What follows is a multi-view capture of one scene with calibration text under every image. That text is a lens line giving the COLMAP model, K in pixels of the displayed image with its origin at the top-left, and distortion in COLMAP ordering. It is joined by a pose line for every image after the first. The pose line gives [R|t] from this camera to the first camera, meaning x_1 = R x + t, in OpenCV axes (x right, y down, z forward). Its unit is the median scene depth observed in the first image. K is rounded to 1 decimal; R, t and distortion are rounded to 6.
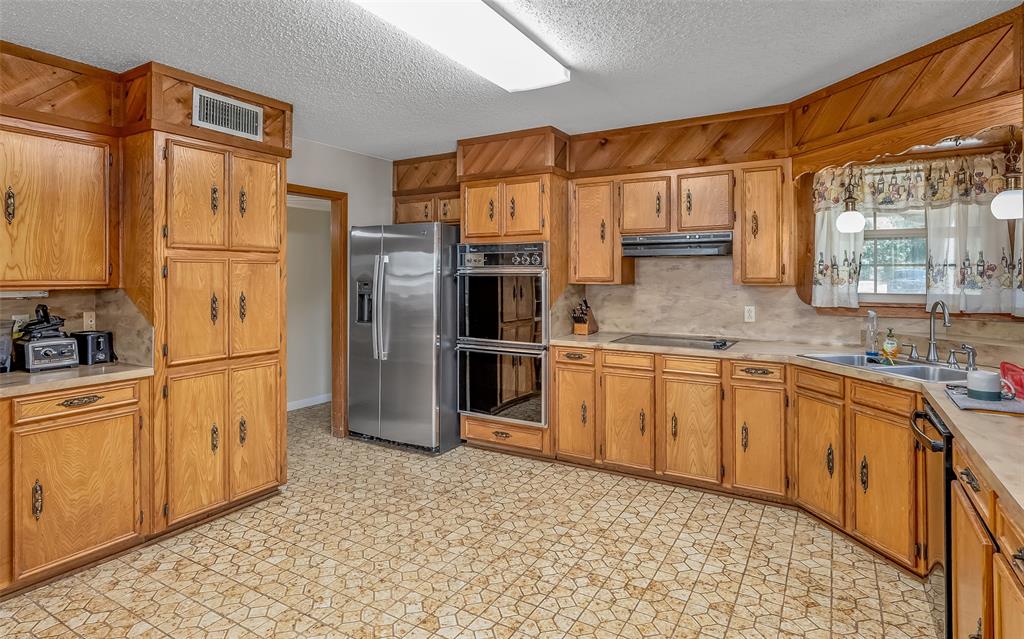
lens RADIAL K [[539.8, 0, 515.4], [0, 539.8, 270.9], [0, 0, 1]] dist [-0.002000, 0.000149]
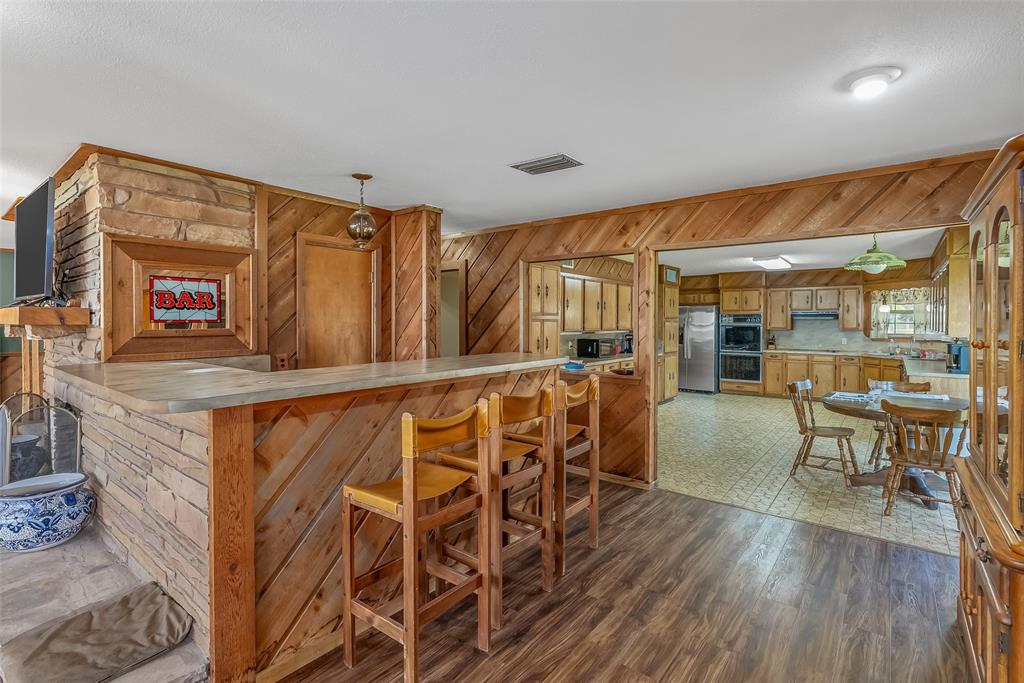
lens RADIAL K [[463.2, 0, 533.9], [0, 463.2, 323.9], [0, 0, 1]] dist [-0.000693, 0.001204]
pose [[0.991741, 0.006334, -0.128099, -0.815404], [-0.004880, 0.999920, 0.011656, -0.025589], [0.128163, -0.010934, 0.991693, -1.503078]]
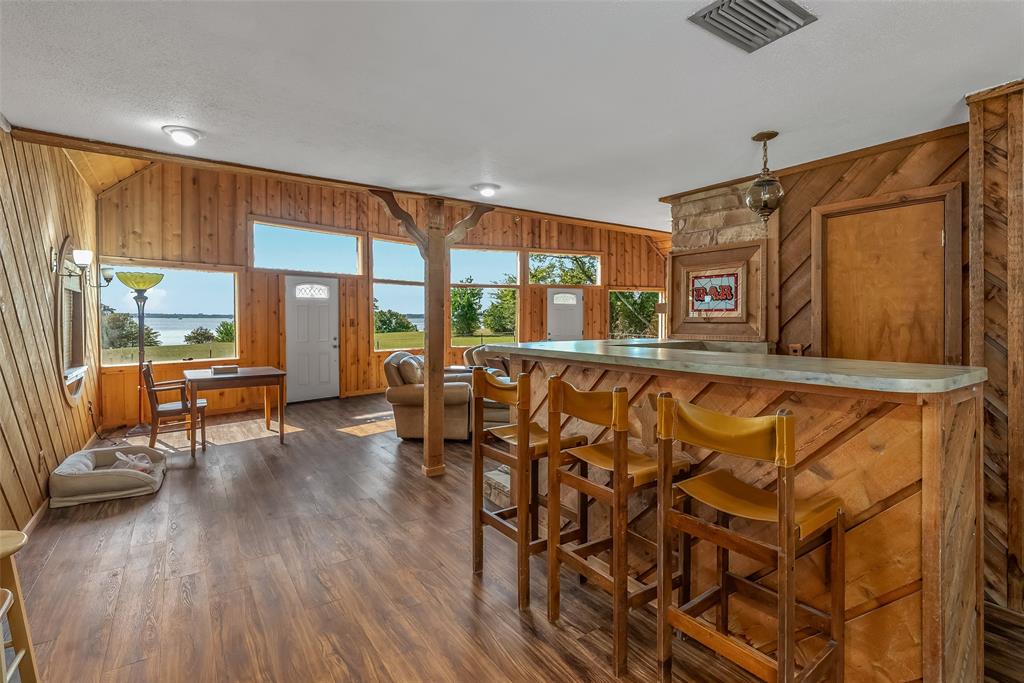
lens RADIAL K [[463.2, 0, 496.6], [0, 463.2, 320.7], [0, 0, 1]] dist [-0.000693, 0.001204]
pose [[-0.416524, 0.005723, -0.909107, 1.588823], [0.004261, 0.999981, 0.004343, 0.117785], [0.909115, -0.002065, -0.416540, 2.769511]]
